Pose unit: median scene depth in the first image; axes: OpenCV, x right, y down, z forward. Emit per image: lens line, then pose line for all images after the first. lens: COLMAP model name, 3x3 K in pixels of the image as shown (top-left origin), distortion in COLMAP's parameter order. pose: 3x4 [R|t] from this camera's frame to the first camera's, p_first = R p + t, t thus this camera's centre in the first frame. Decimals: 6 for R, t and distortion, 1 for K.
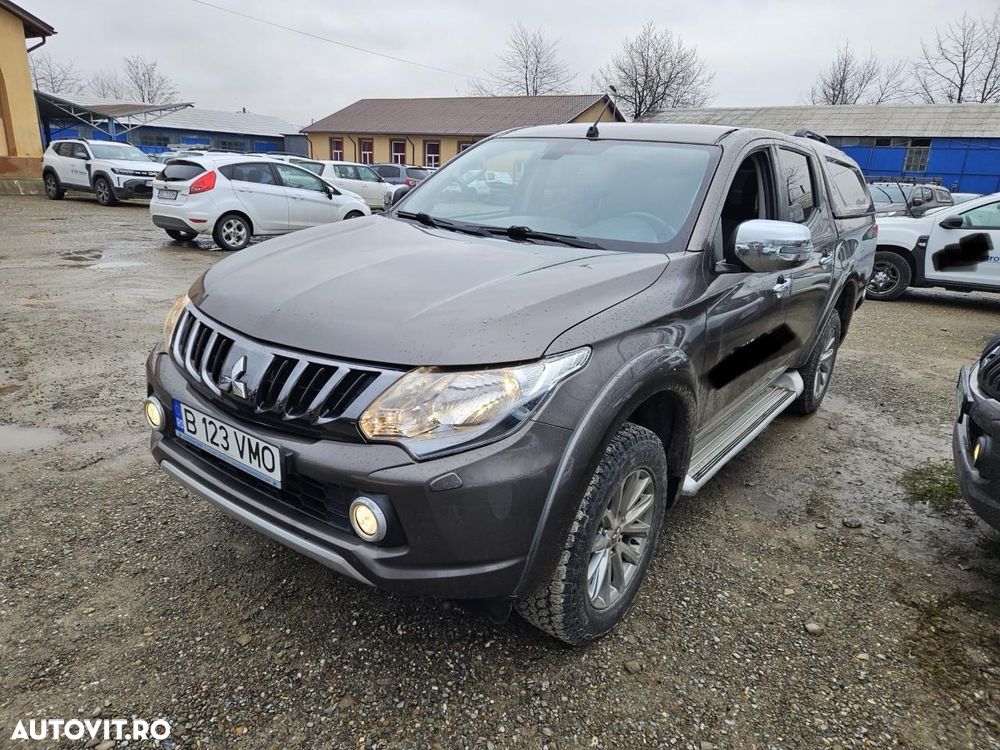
lens RADIAL K [[652.6, 0, 500.0], [0, 652.6, 375.0], [0, 0, 1]] dist [0.076775, -0.051619]
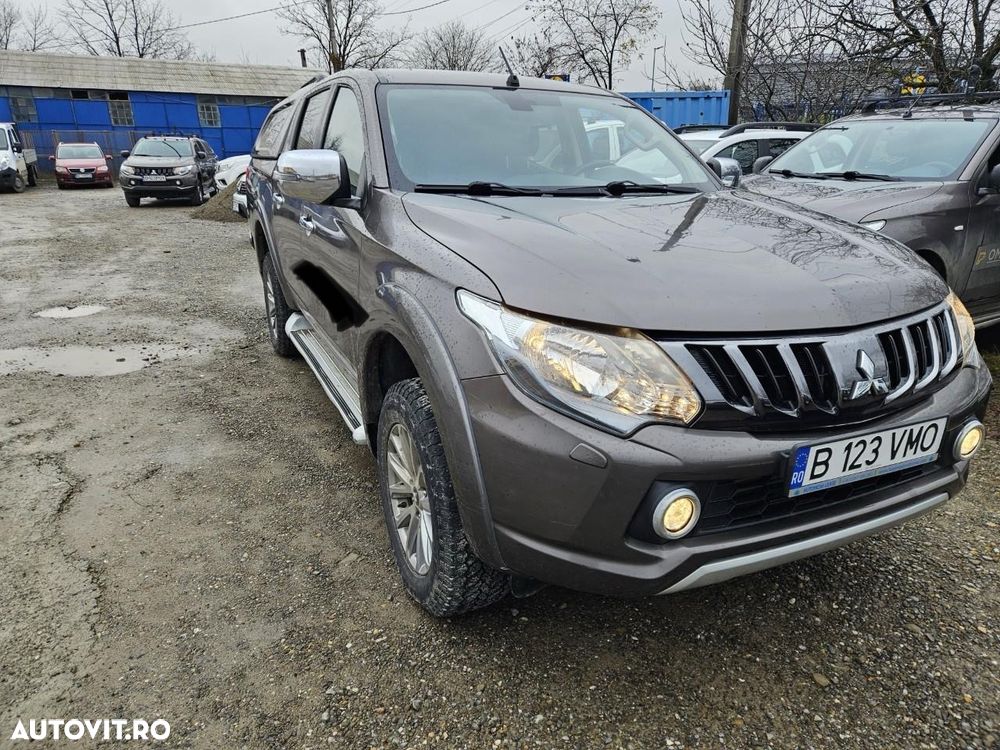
lens RADIAL K [[652.6, 0, 500.0], [0, 652.6, 375.0], [0, 0, 1]] dist [0.076775, -0.051619]
pose [[0.477057, -0.333244, 0.813244, -1.008147], [0.283109, 0.934271, 0.216763, -0.240857], [-0.832025, 0.126828, 0.540045, 0.722923]]
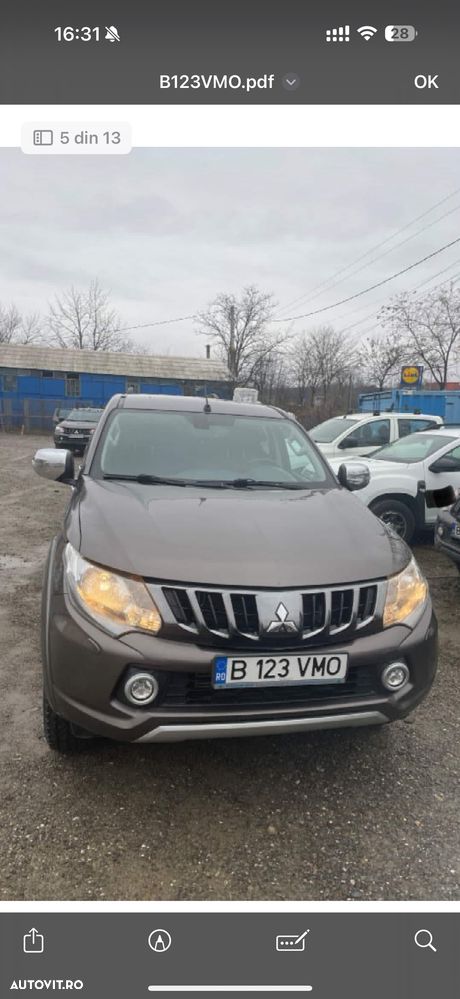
lens RADIAL K [[556.5, 0, 240.9], [0, 556.5, 516.5], [0, 0, 1]] dist [0.033898, -0.000258]
pose [[0.652186, -0.156392, 0.741751, -0.973002], [0.213290, 0.976815, 0.018418, -0.184693], [-0.727435, 0.146196, 0.670422, 0.214420]]
